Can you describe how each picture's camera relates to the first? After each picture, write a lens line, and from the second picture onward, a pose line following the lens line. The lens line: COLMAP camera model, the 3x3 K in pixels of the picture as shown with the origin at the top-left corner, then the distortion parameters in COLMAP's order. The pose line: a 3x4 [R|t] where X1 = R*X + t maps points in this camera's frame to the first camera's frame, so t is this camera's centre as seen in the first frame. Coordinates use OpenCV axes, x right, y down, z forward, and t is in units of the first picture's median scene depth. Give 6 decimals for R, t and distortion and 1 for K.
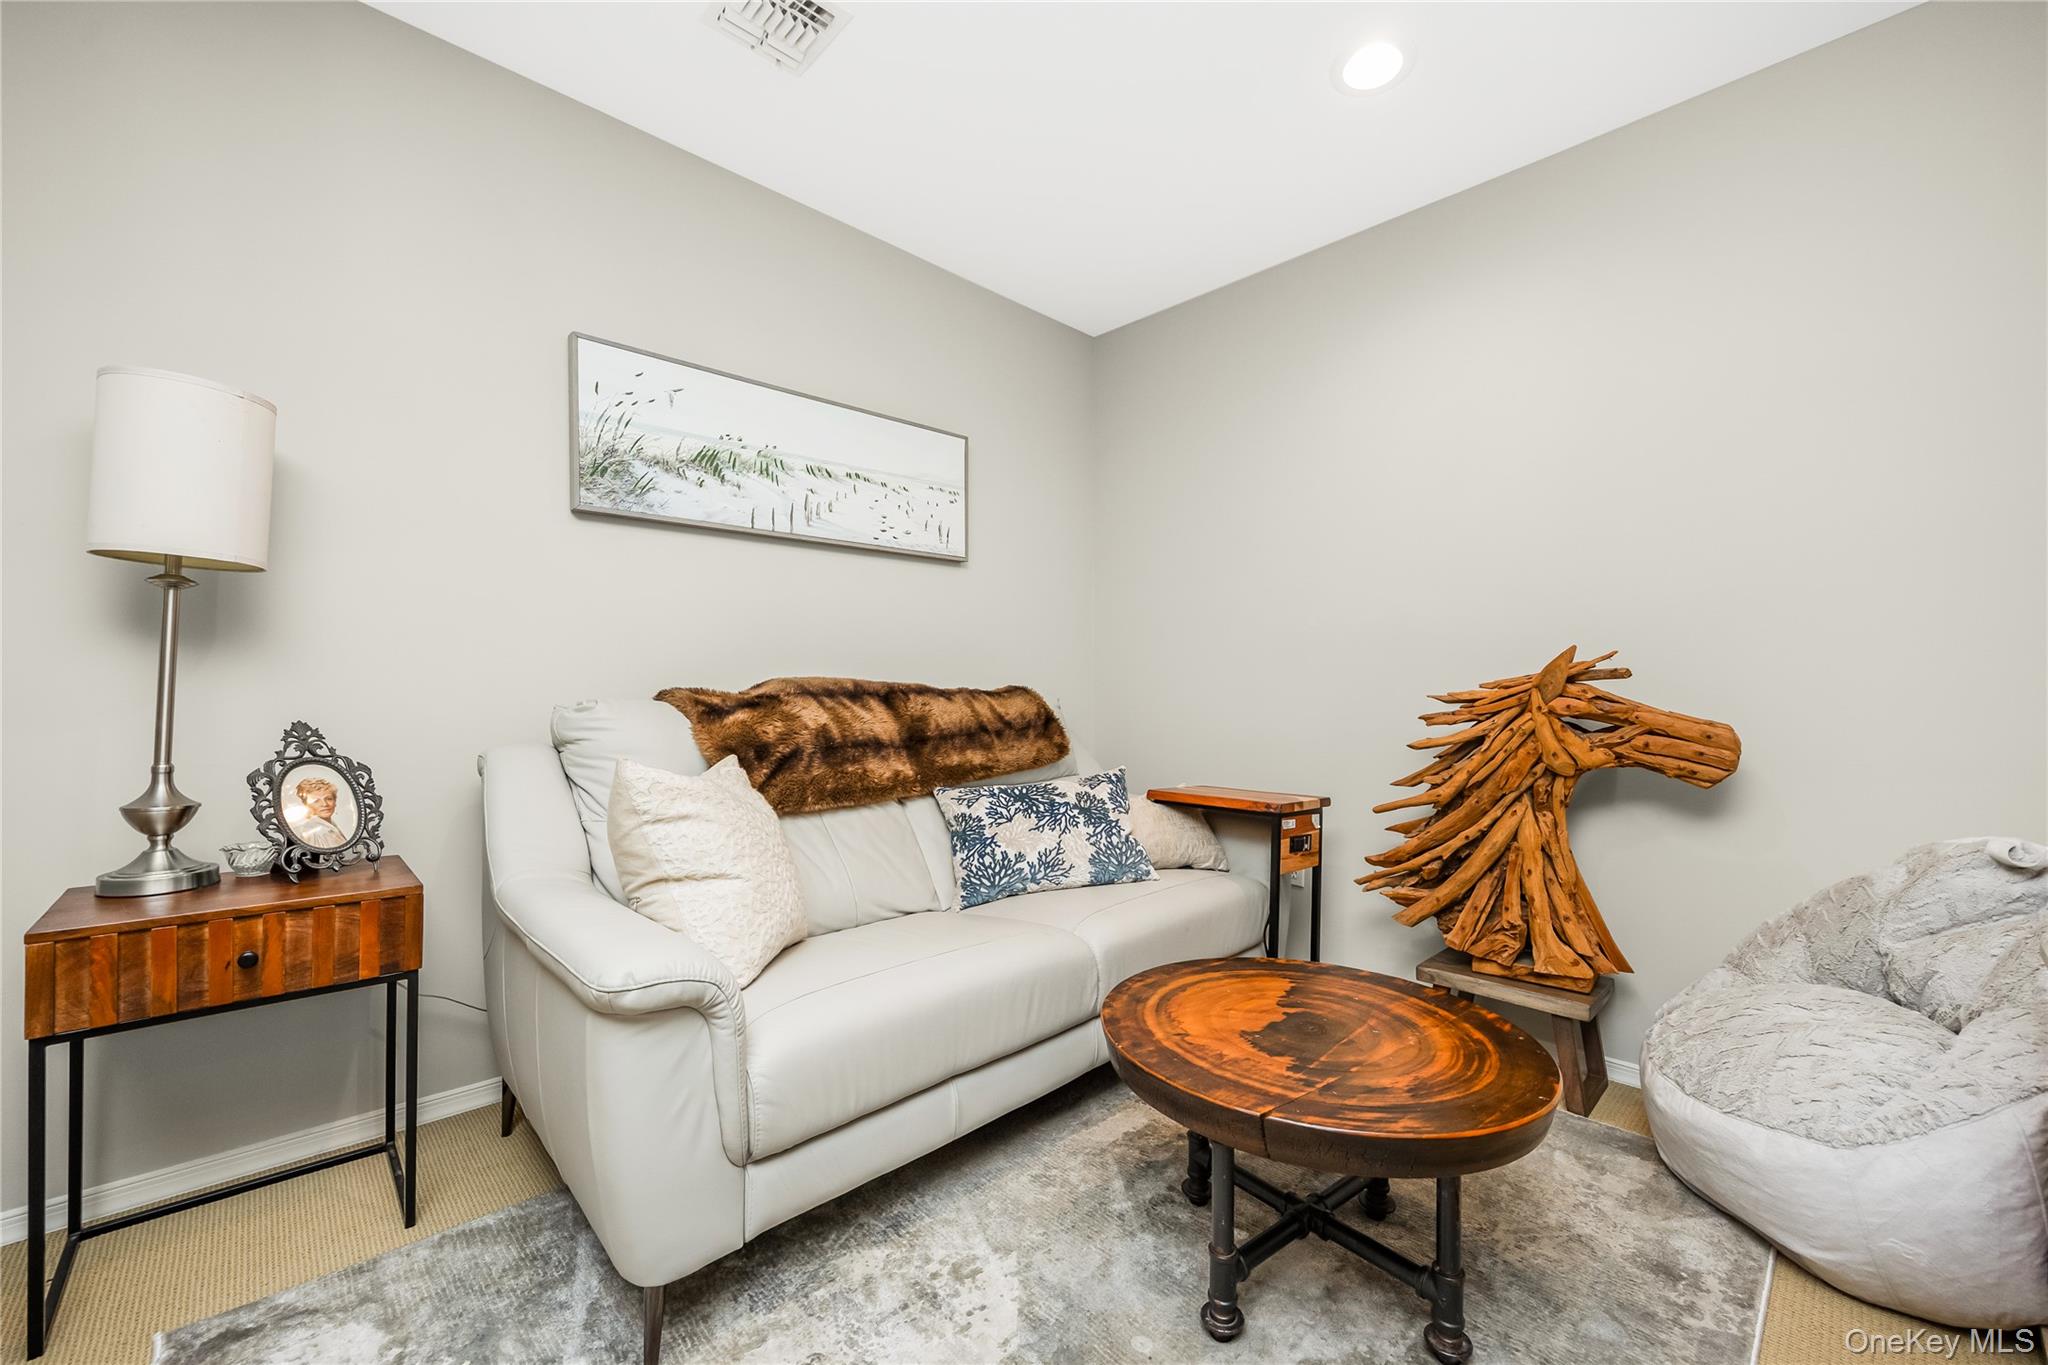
lens RADIAL K [[831.0, 0, 1037.2], [0, 831.0, 680.7], [0, 0, 1]] dist [-0.007208, 0.000009]
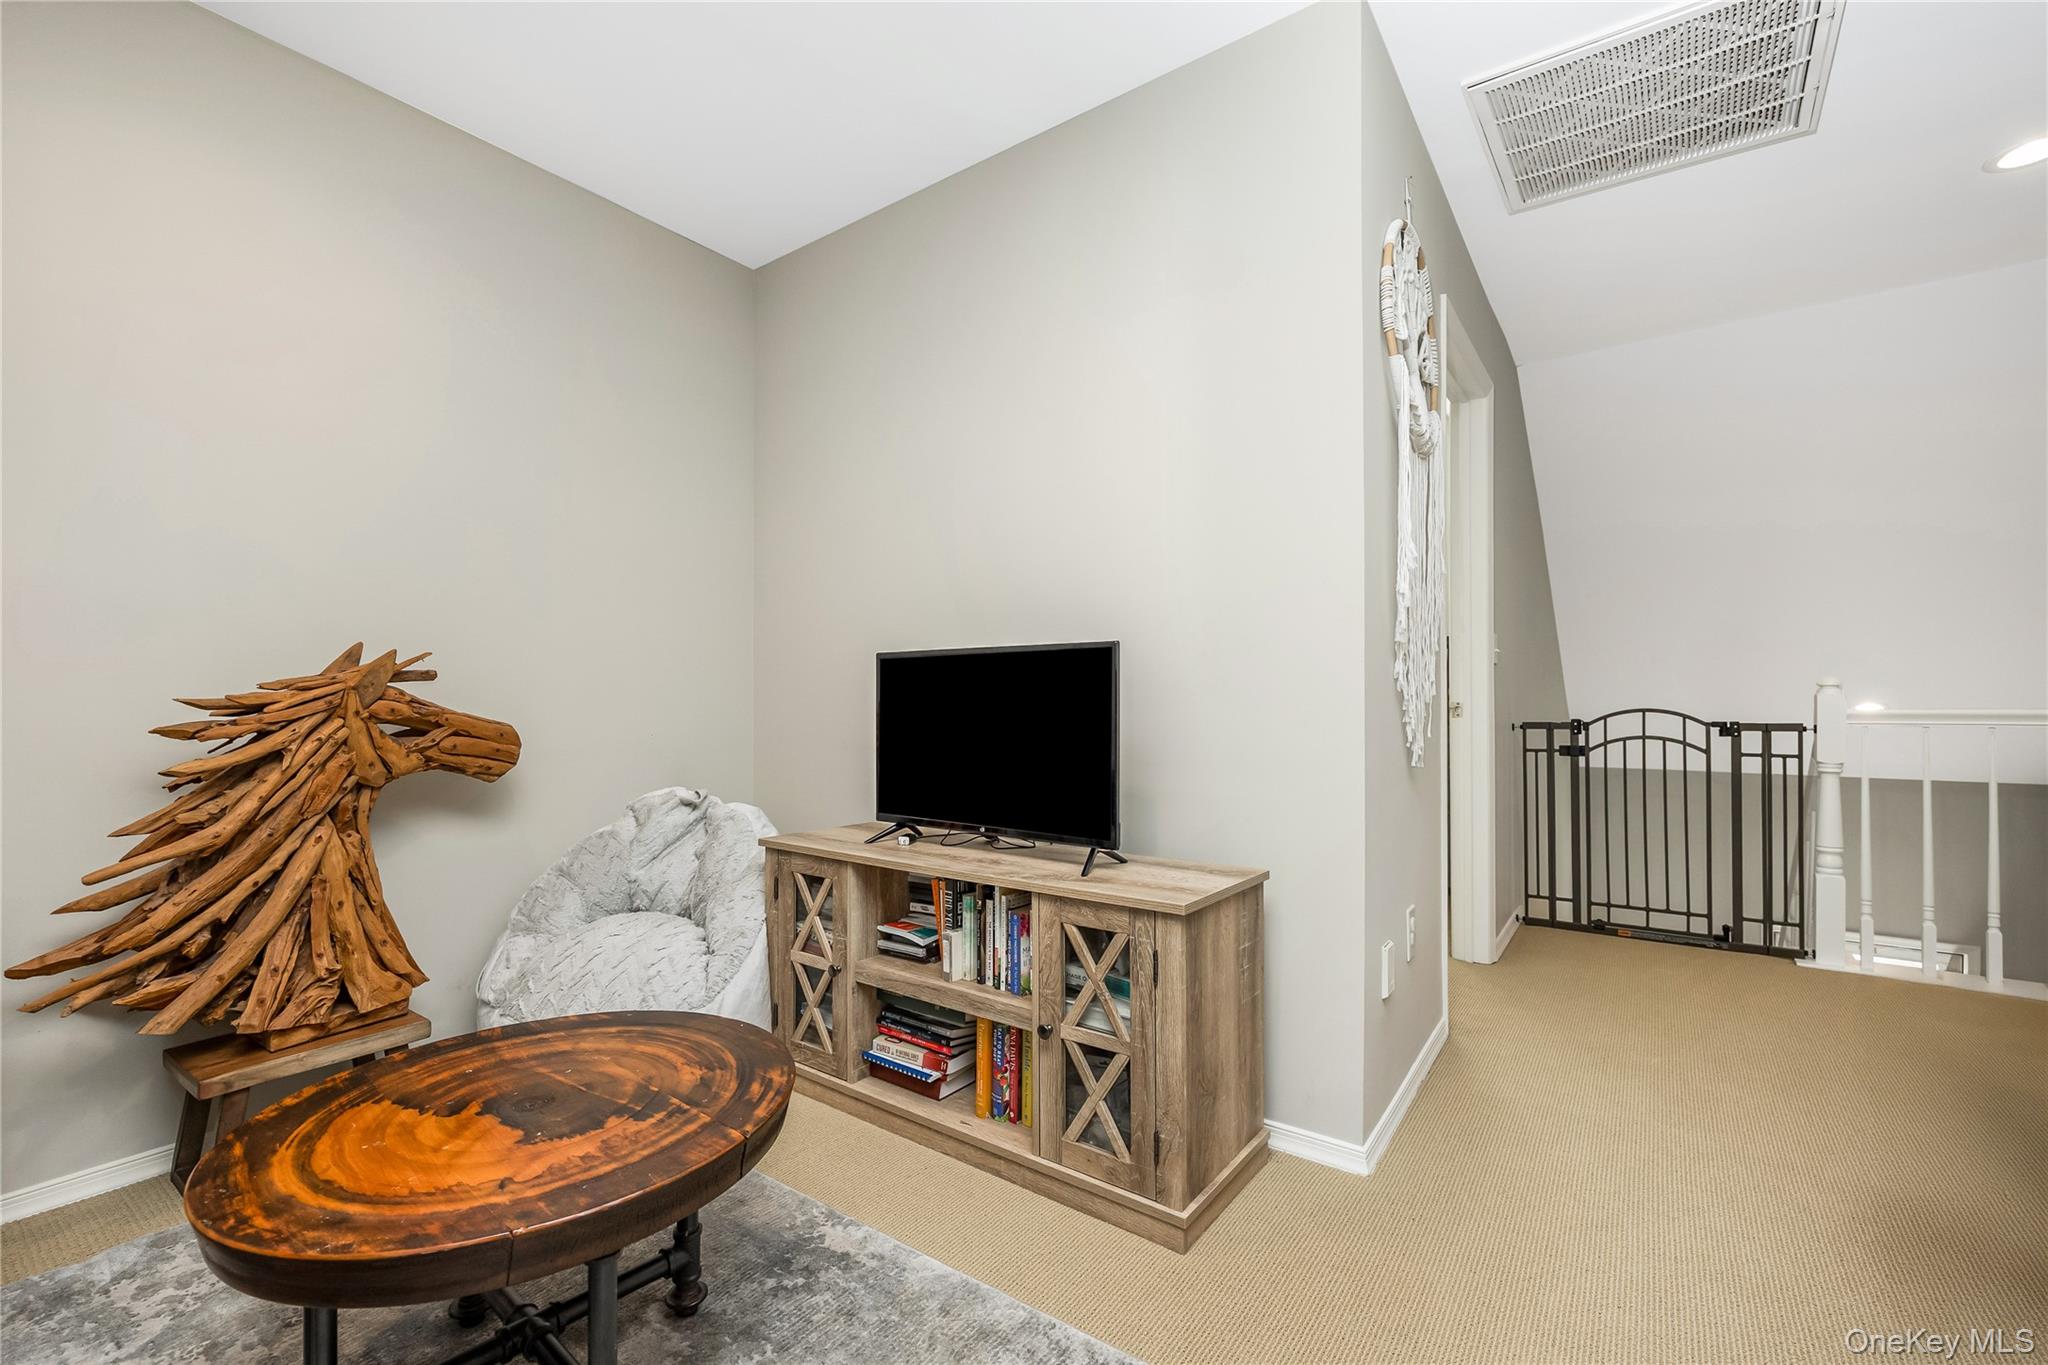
lens RADIAL K [[831.0, 0, 1060.6], [0, 831.0, 688.5], [0, 0, 1]] dist [-0.007208, 0.000009]
pose [[-0.189423, 0.005482, 0.981880, -0.678351], [-0.015475, 0.999844, -0.008568, 0.005699], [-0.981774, -0.016817, -0.189309, 0.756178]]
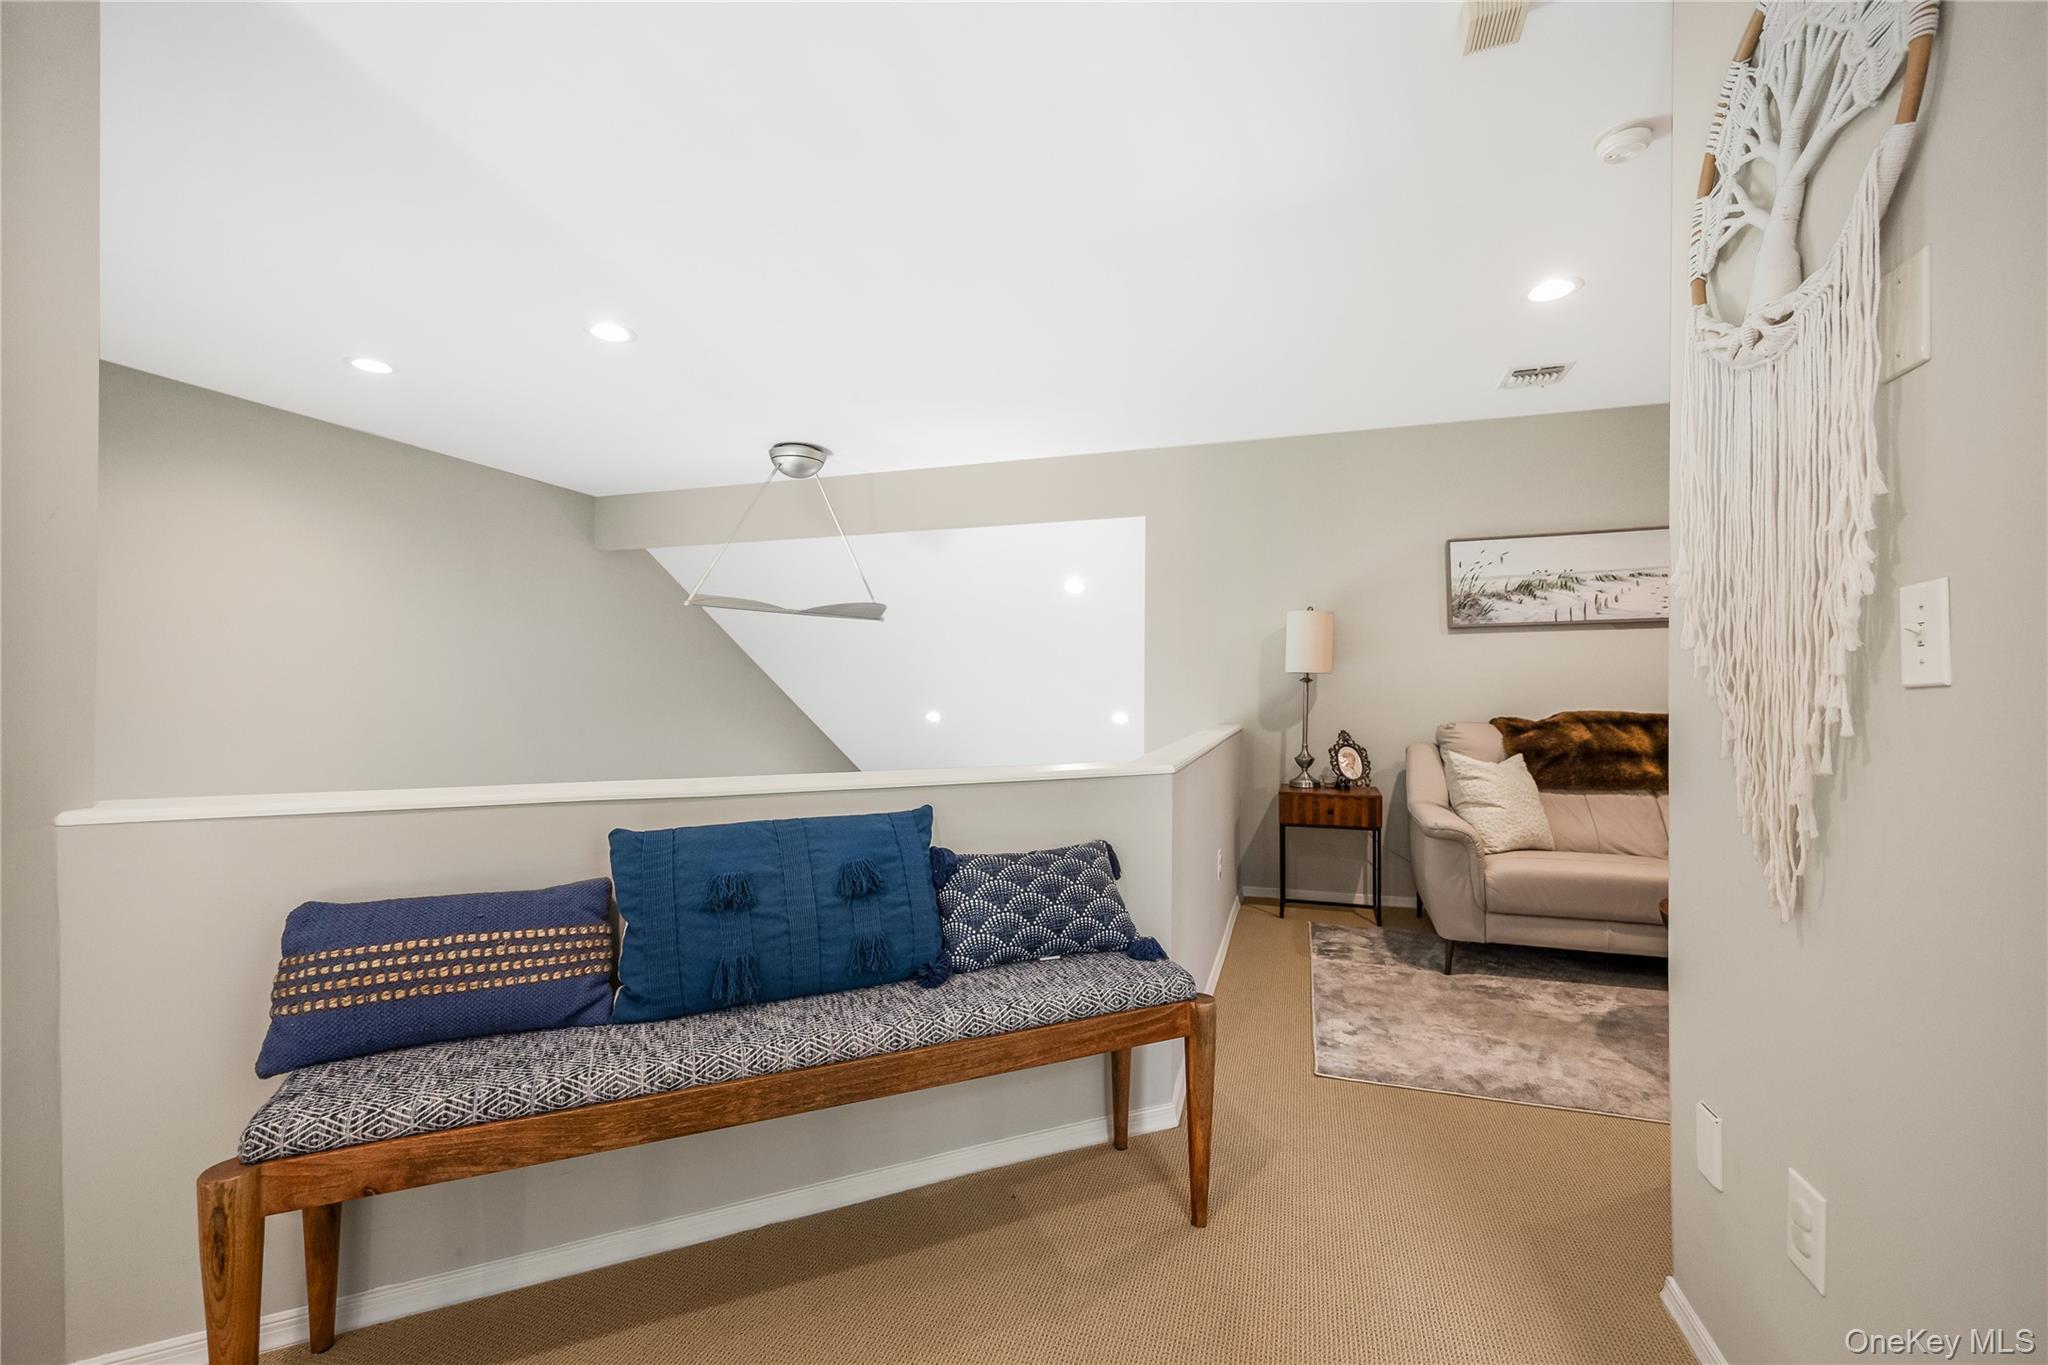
lens RADIAL K [[831.0, 0, 1030.9], [0, 831.0, 685.4], [0, 0, 1]] dist [-0.007208, 0.000009]
pose [[0.467103, -0.010300, -0.884143, 0.510020], [0.015332, 0.999876, -0.003548, -0.051048], [0.884070, -0.011899, 0.467203, -0.577418]]
